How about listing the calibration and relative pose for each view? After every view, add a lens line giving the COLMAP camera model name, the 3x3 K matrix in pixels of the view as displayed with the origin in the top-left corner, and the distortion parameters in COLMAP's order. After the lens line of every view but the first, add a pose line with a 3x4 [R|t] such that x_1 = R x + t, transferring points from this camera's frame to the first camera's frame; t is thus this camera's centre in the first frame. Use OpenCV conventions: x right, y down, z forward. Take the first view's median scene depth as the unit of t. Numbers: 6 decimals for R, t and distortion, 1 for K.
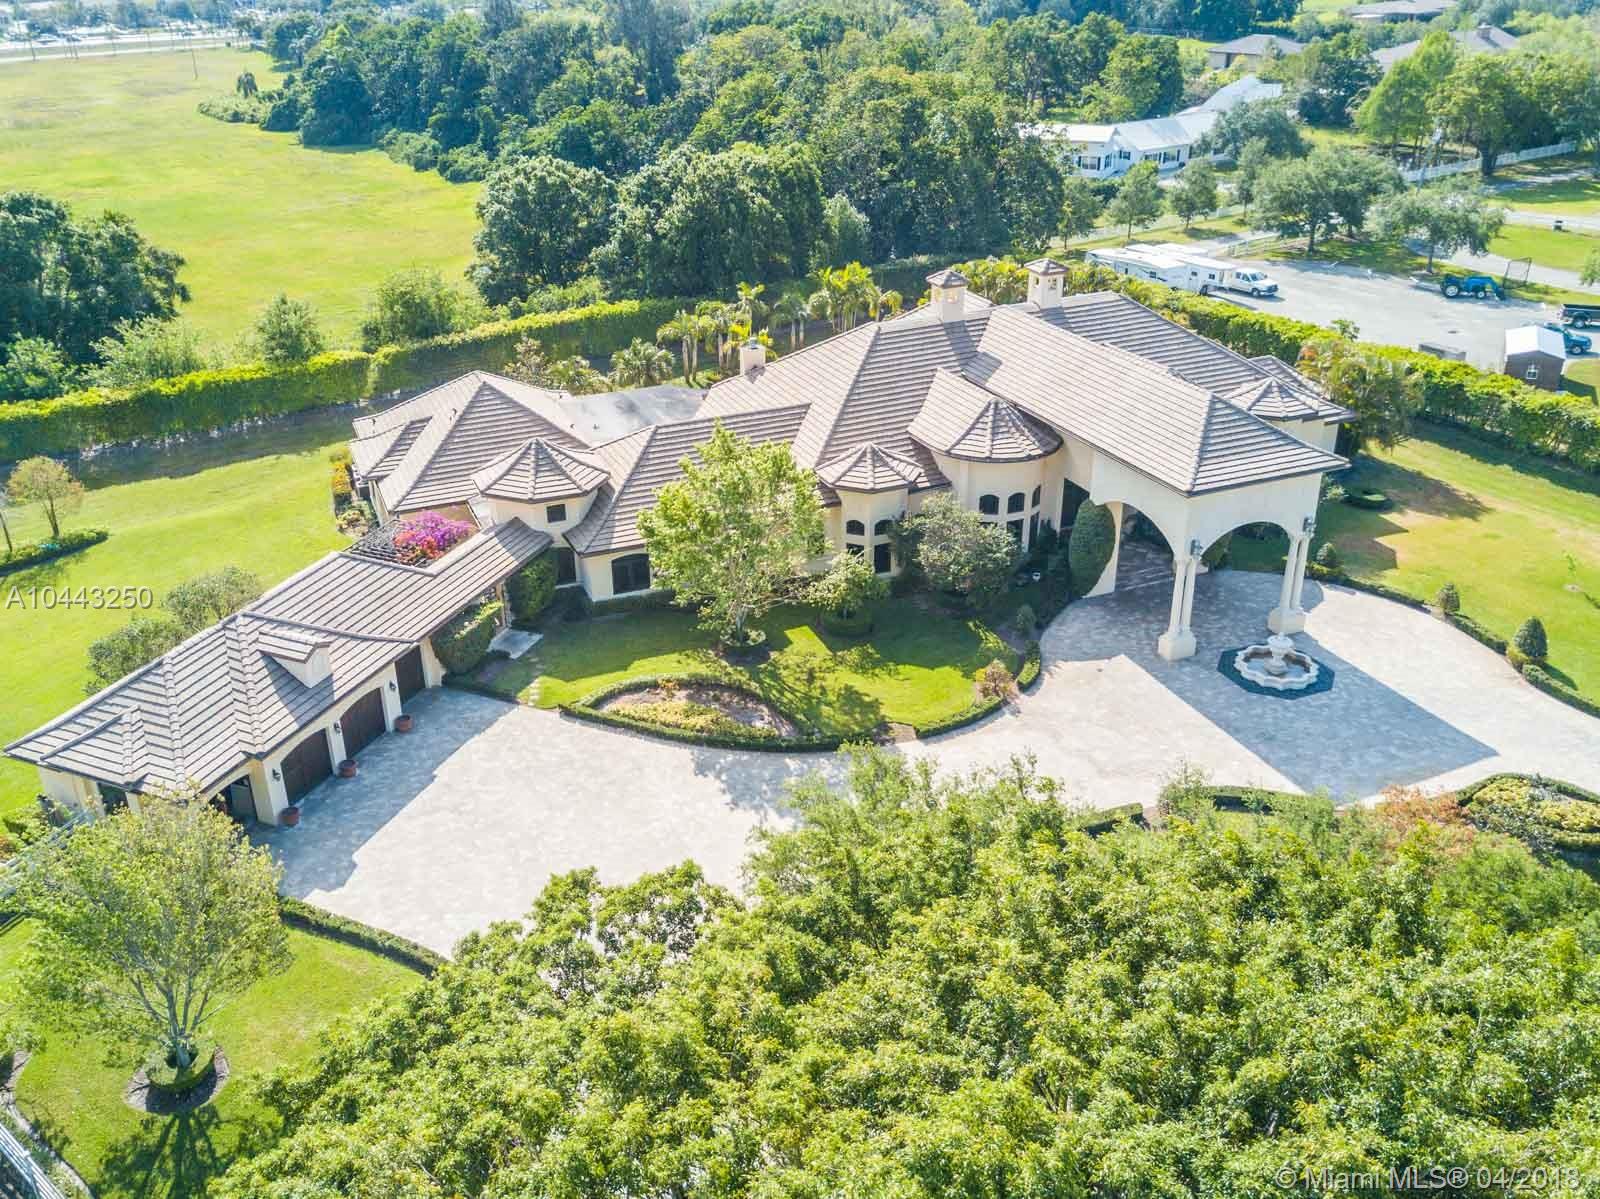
lens RADIAL K [[1332.8, 0, 800.0], [0, 1332.8, 599.5], [0, 0, 1]] dist [-0.042125, 0.096230]
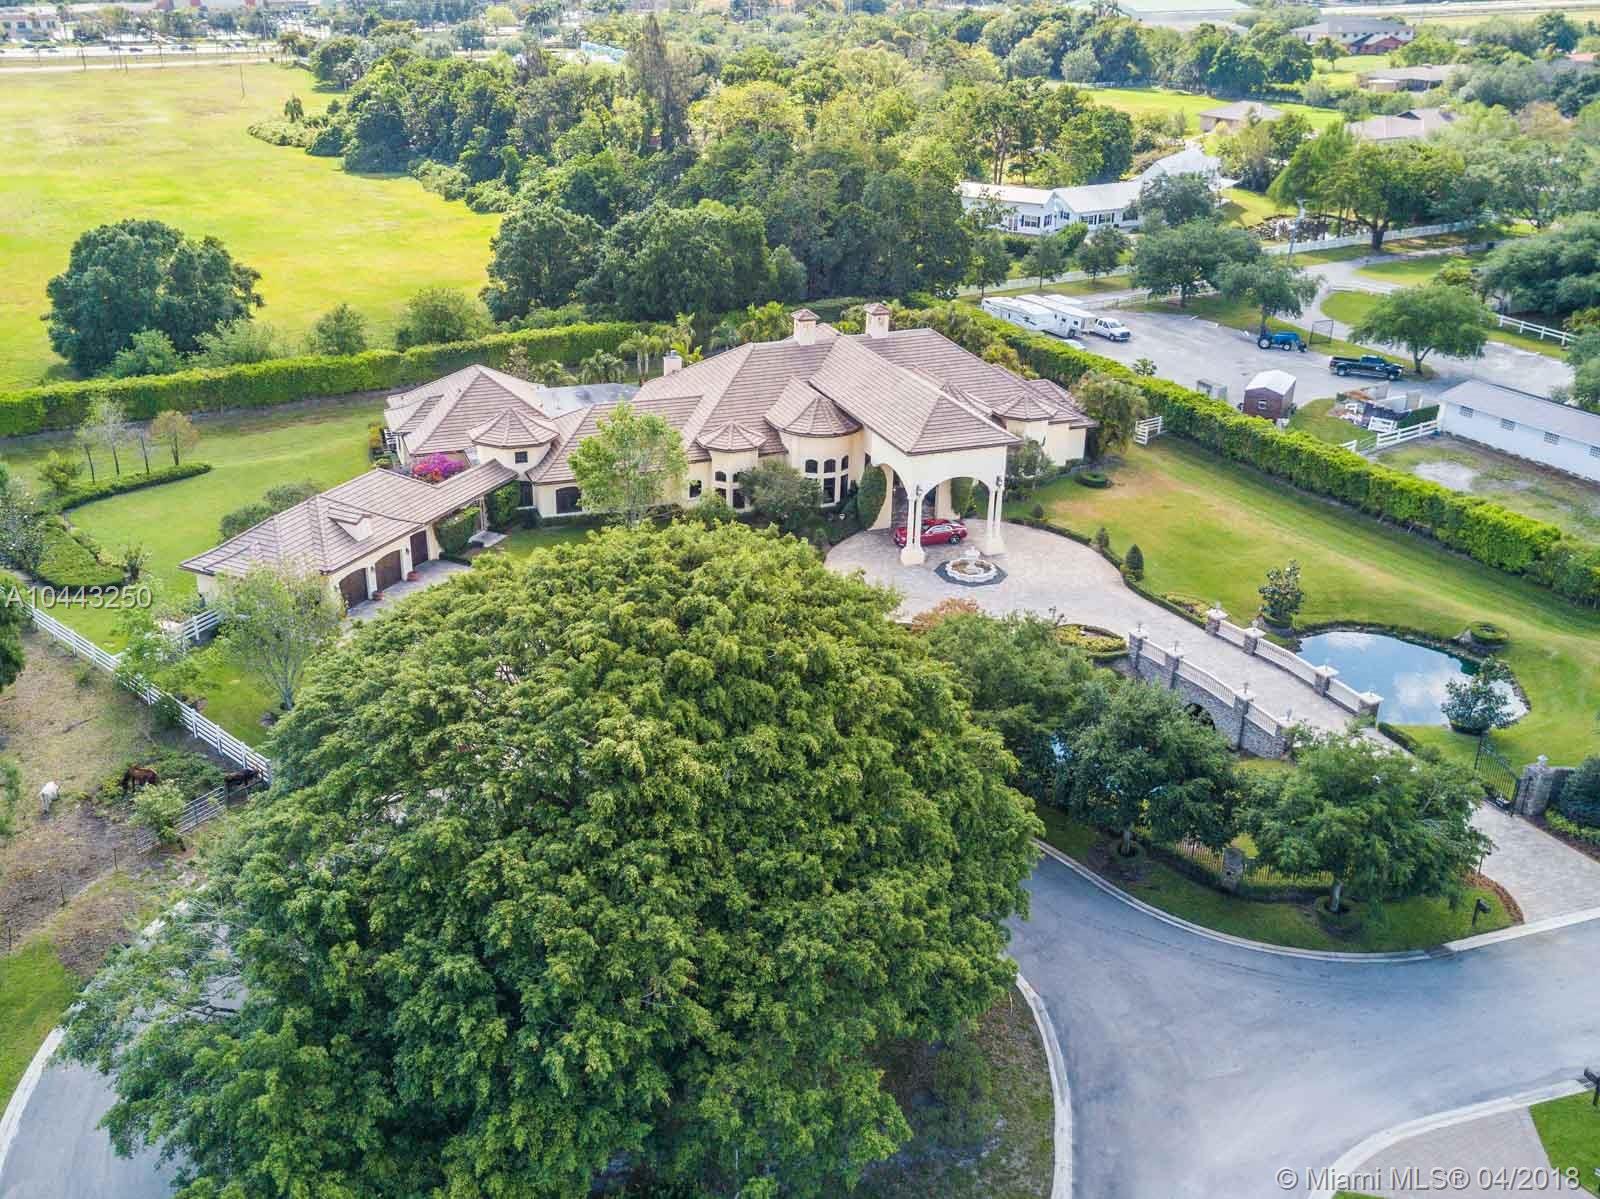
lens RADIAL K [[1469.8, 0, 800.0], [0, 1469.8, 599.5], [0, 0, 1]] dist [-0.004650, -0.010895]
pose [[0.998351, 0.048768, -0.030280, 0.120476], [-0.050035, 0.997839, -0.042601, 0.095634], [0.028137, 0.044045, 0.998633, -0.408759]]
